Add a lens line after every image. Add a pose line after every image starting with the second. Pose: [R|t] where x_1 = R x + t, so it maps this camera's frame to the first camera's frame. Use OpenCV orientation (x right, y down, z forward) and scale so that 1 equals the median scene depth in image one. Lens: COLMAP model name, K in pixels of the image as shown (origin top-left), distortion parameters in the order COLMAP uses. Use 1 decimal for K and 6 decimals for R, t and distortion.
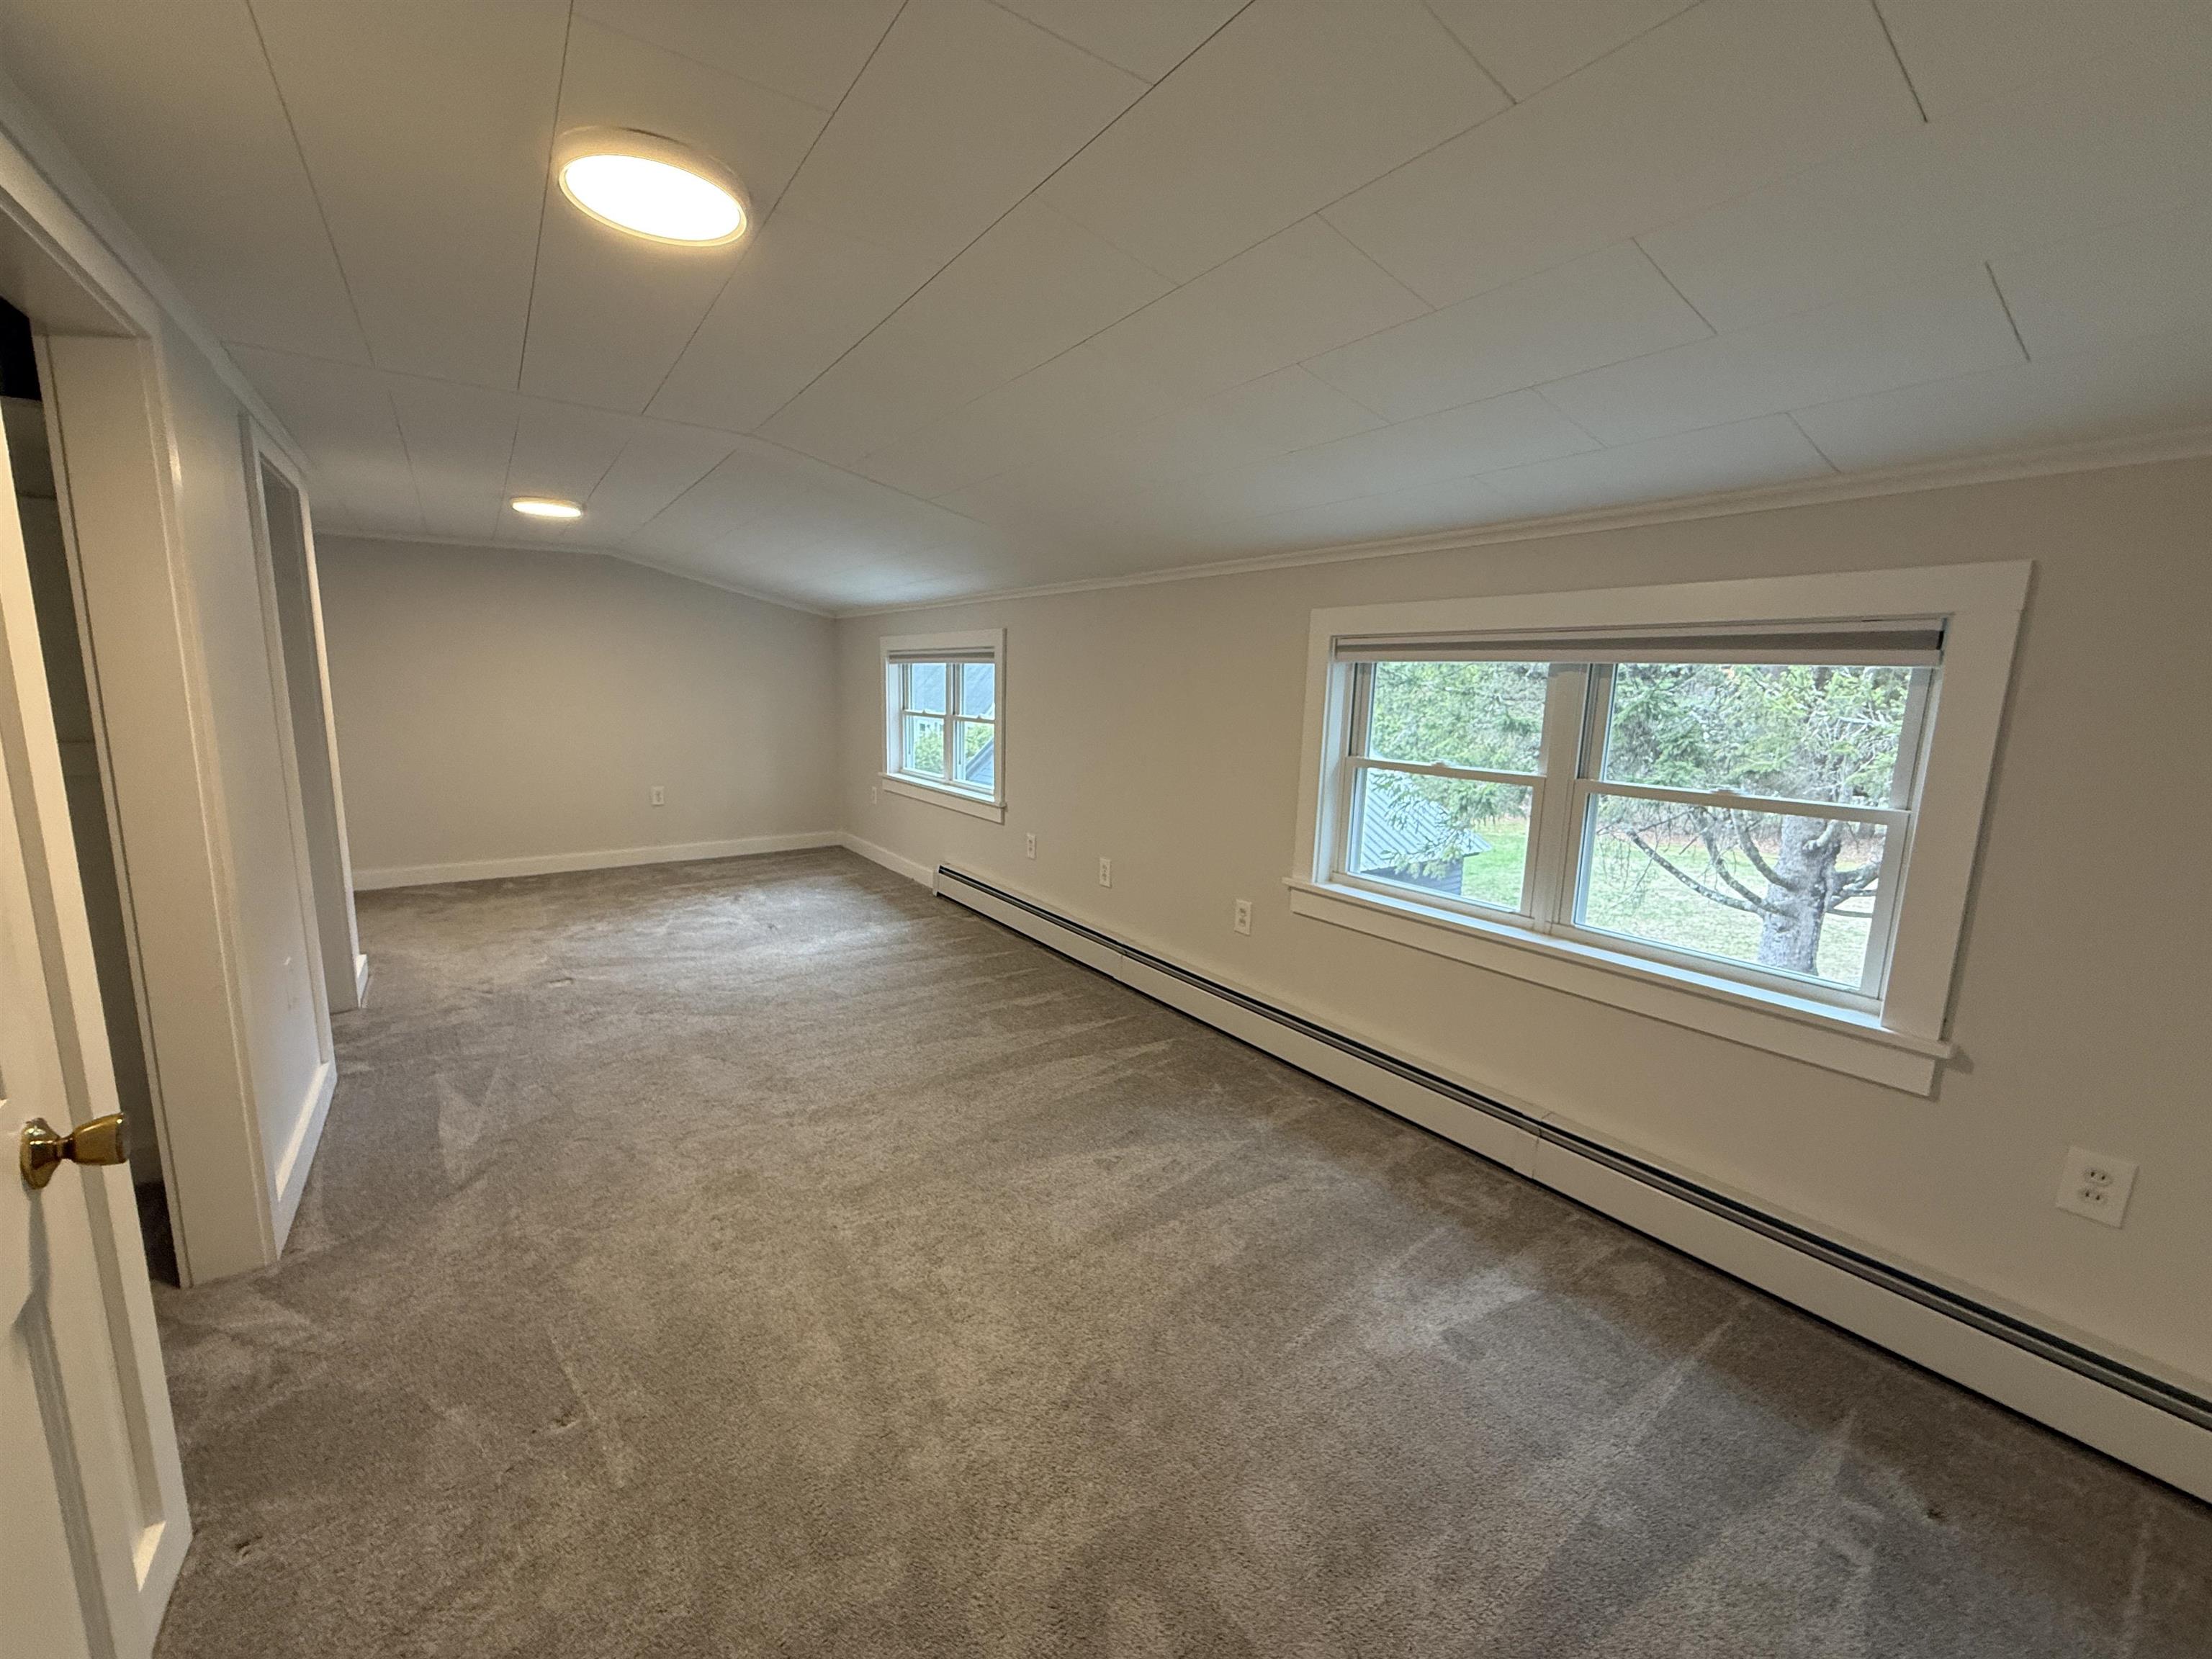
lens RADIAL K [[881.1, 0, 1096.9], [0, 881.1, 832.0], [0, 0, 1]] dist [0.000086, 0.000373]
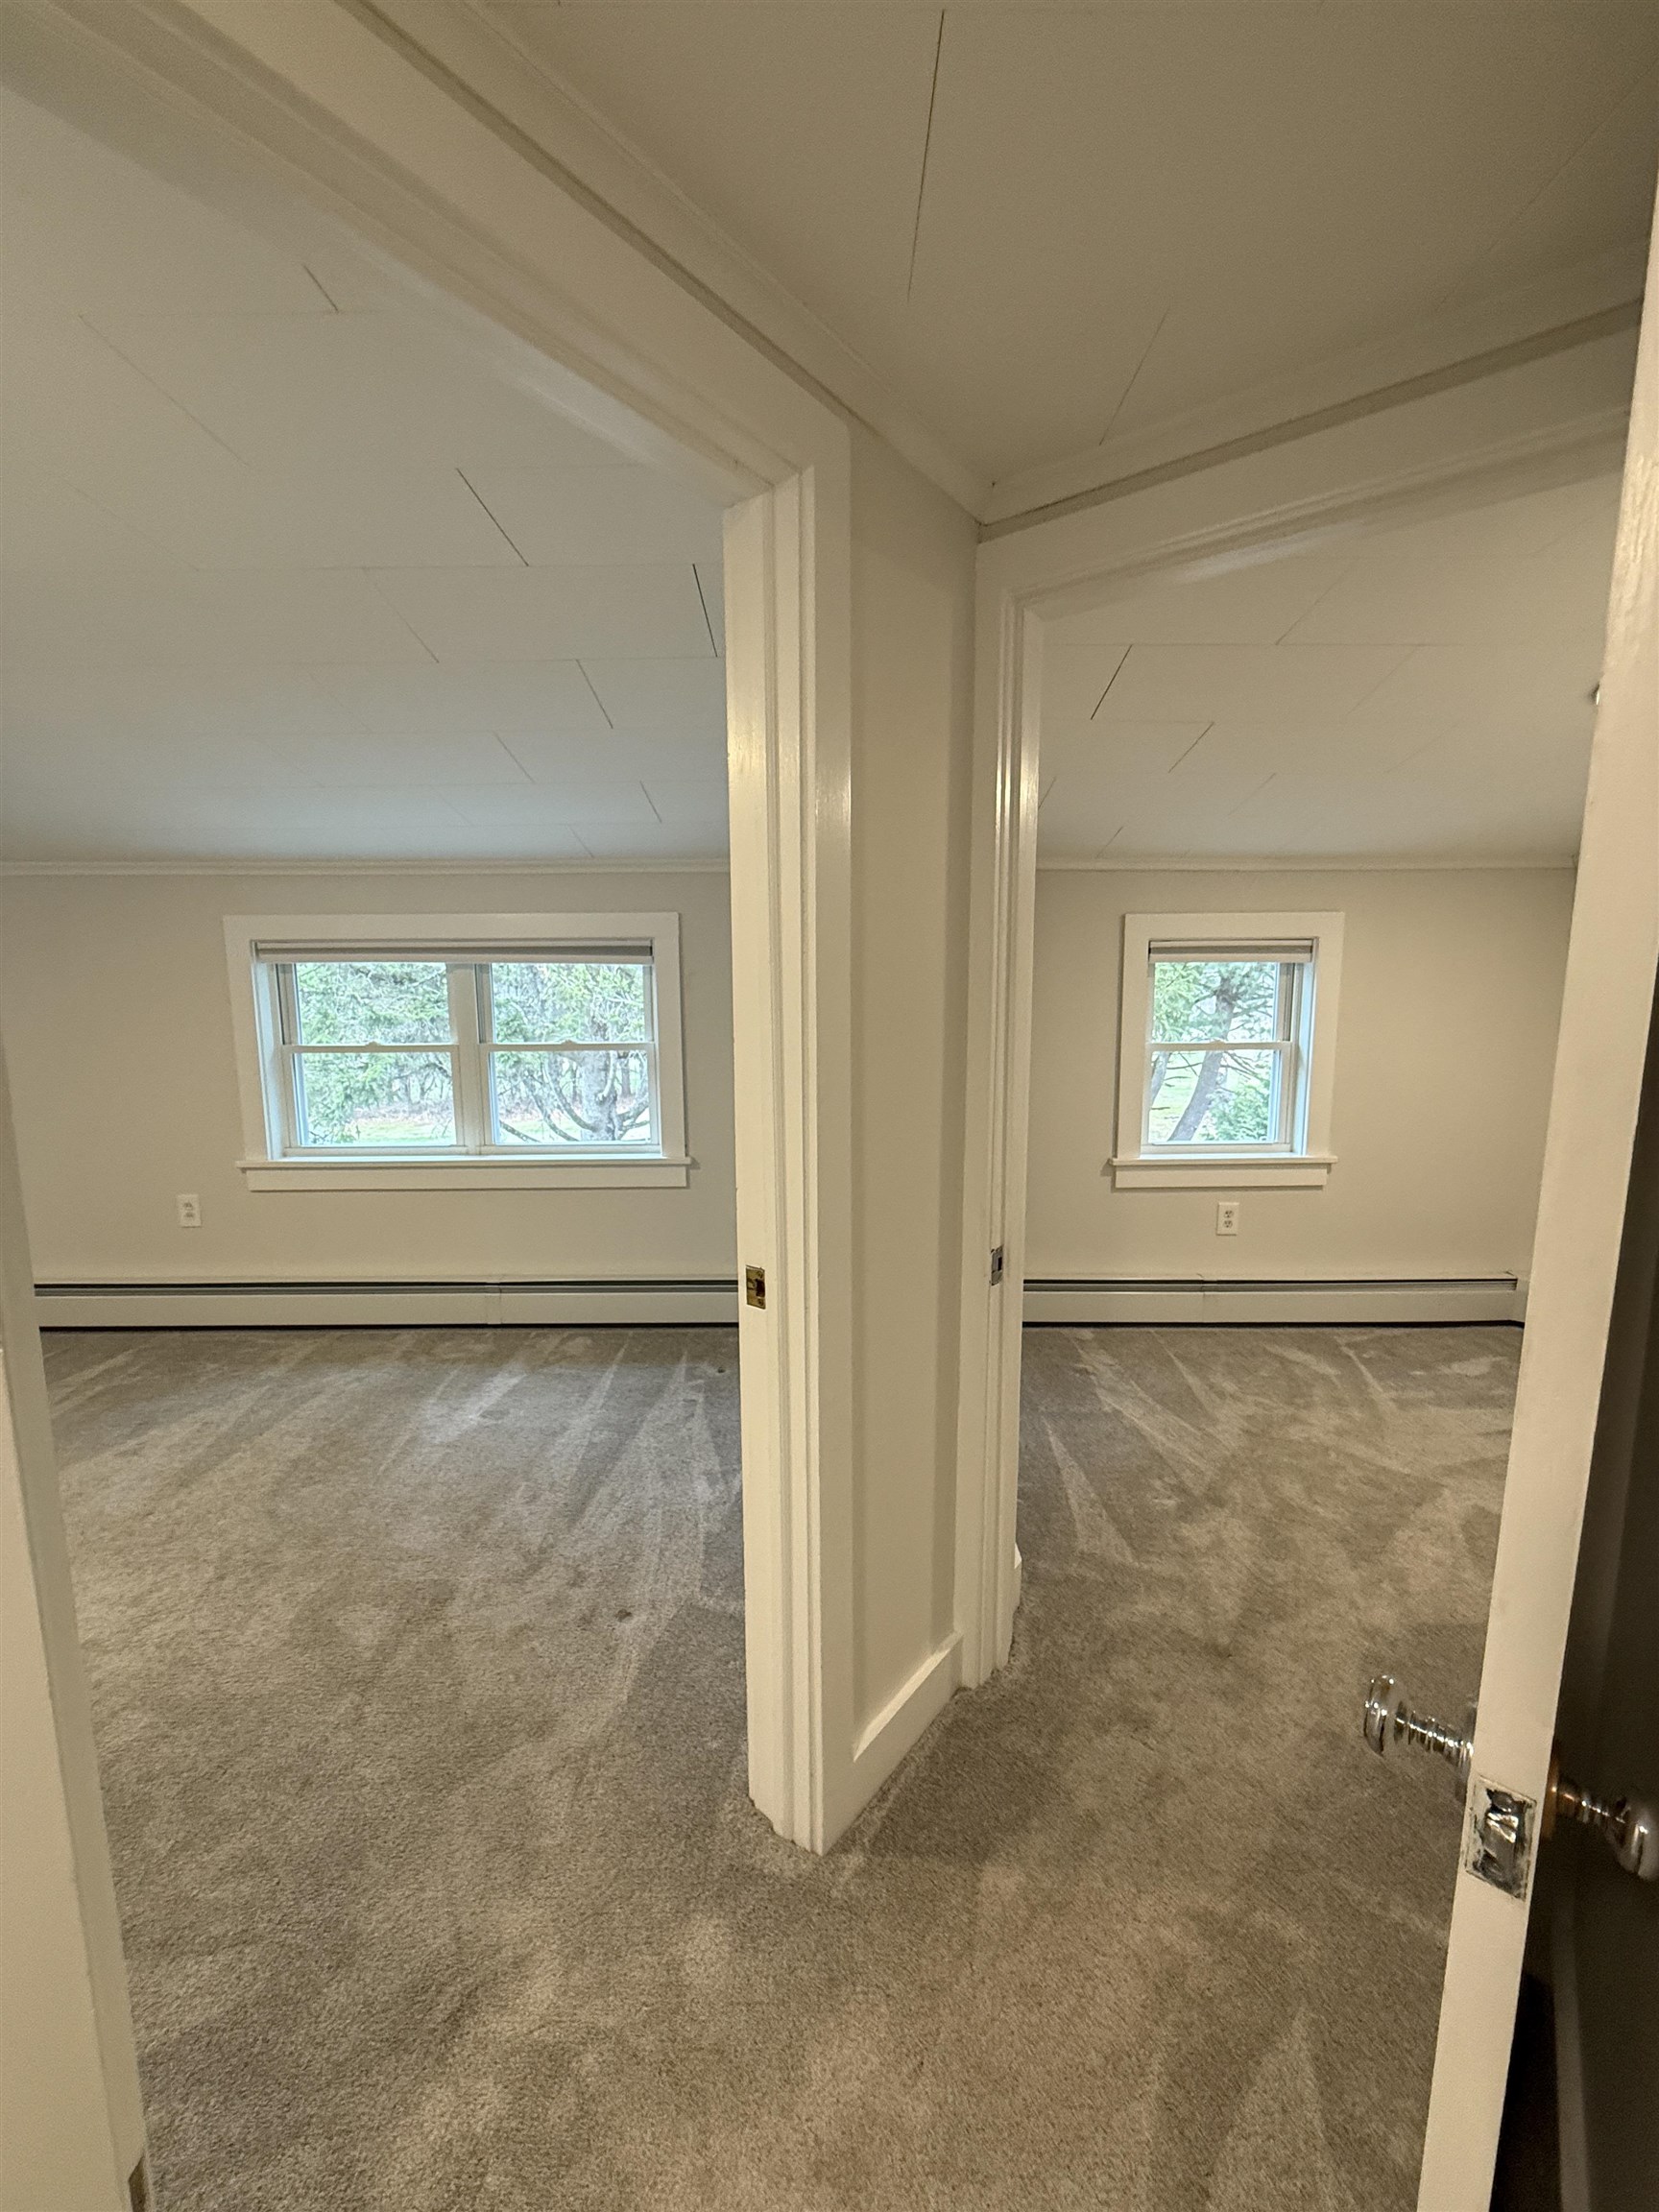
lens RADIAL K [[881.1, 0, 827.6], [0, 881.1, 1113.9], [0, 0, 1]] dist [0.000086, 0.000373]
pose [[0.577211, -0.138136, 0.804827, -0.292420], [0.157152, 0.985956, 0.056517, 0.059894], [-0.801331, 0.093858, 0.590813, -0.288122]]
